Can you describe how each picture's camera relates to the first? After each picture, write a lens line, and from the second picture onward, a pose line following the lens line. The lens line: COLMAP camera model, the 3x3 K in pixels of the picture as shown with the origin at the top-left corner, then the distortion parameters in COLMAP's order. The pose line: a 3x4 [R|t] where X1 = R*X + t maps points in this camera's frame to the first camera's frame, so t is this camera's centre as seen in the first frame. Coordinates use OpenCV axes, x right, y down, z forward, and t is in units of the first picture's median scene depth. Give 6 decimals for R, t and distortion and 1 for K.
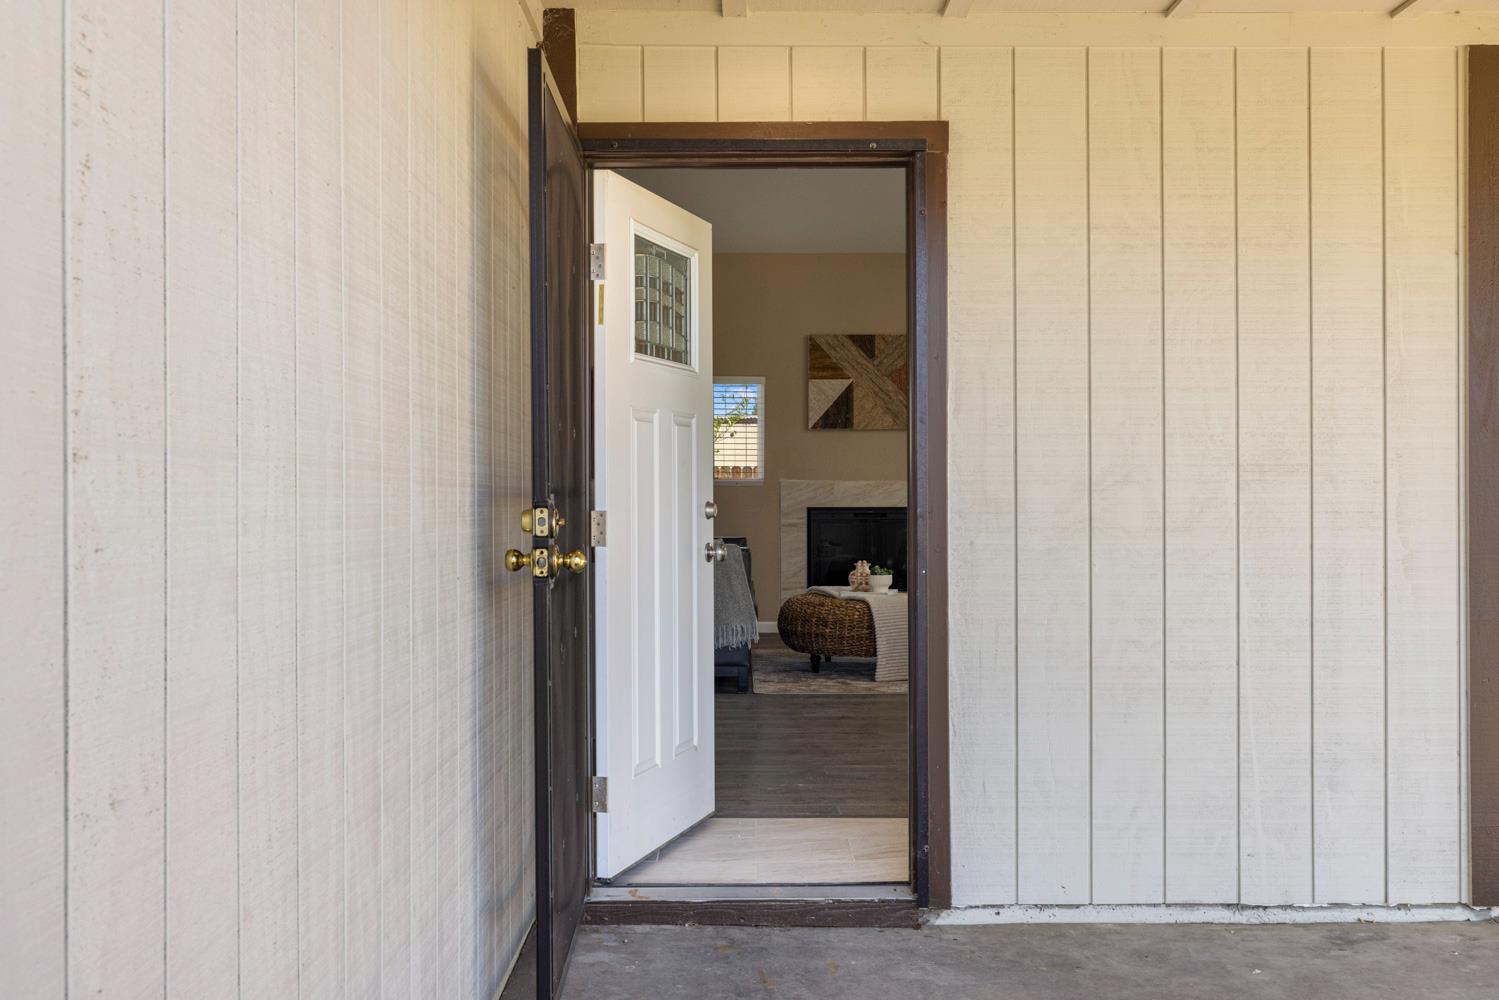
lens RADIAL K [[1524.7, 0, 748.8], [0, 1524.7, 498.0], [0, 0, 1]] dist [0.002120, 0.000000]
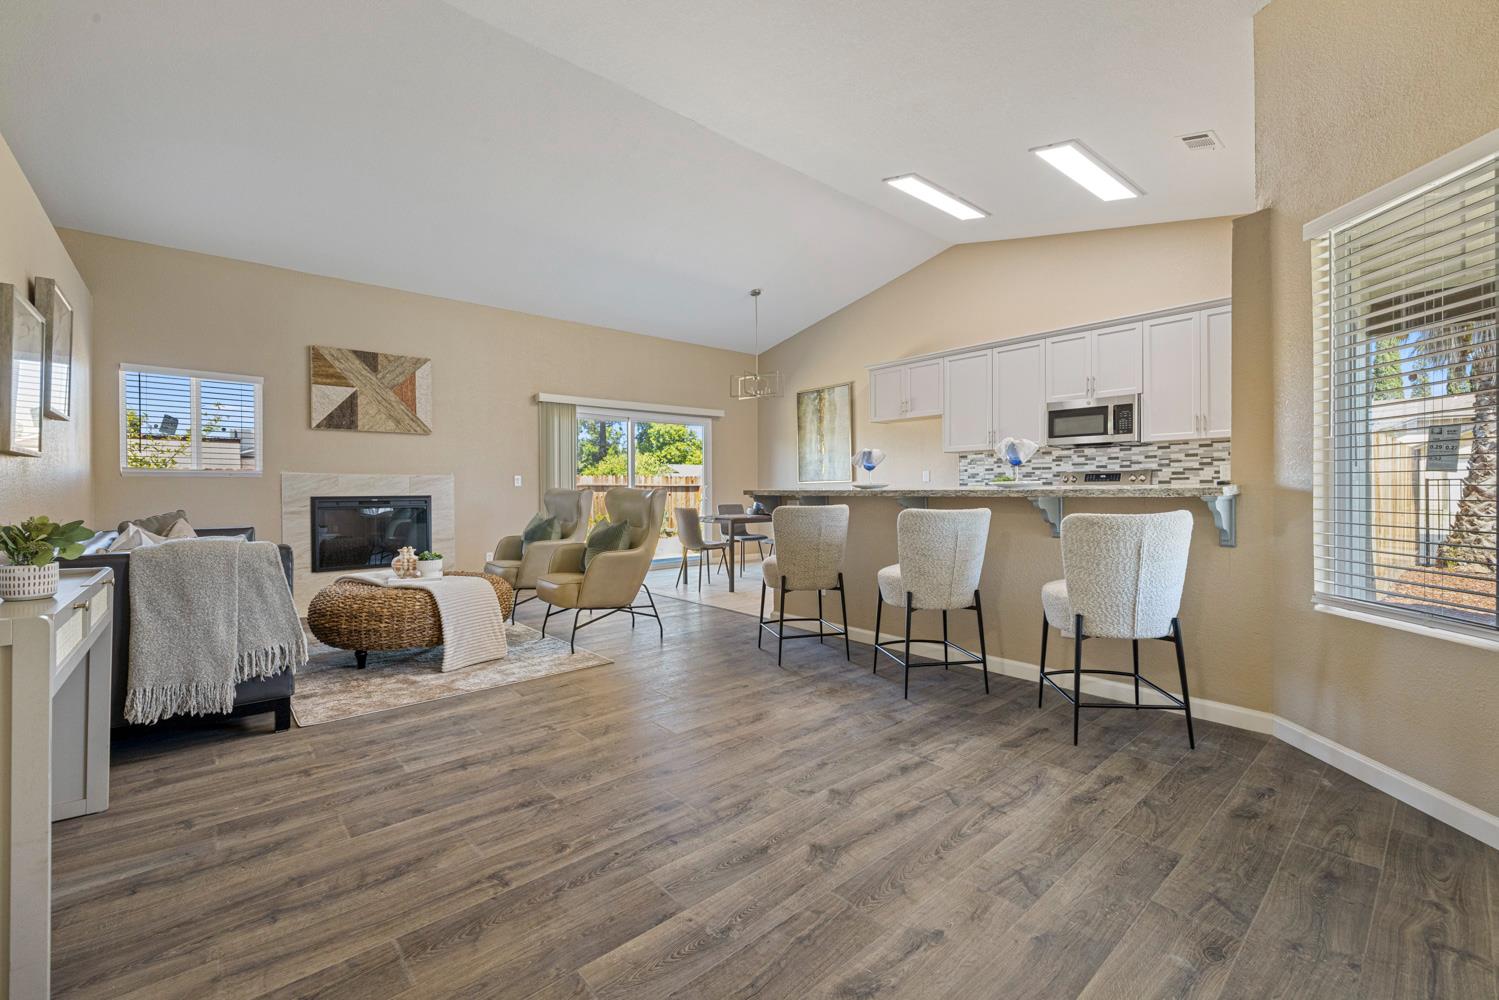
lens RADIAL K [[633.5, 0, 751.2], [0, 633.5, 495.0], [0, 0, 1]] dist [0.002577, -0.001034]
pose [[0.752506, -0.008073, 0.658535, -0.026205], [0.006847, 0.999967, 0.004435, 0.004972], [-0.658549, 0.001172, 0.752537, 0.428662]]
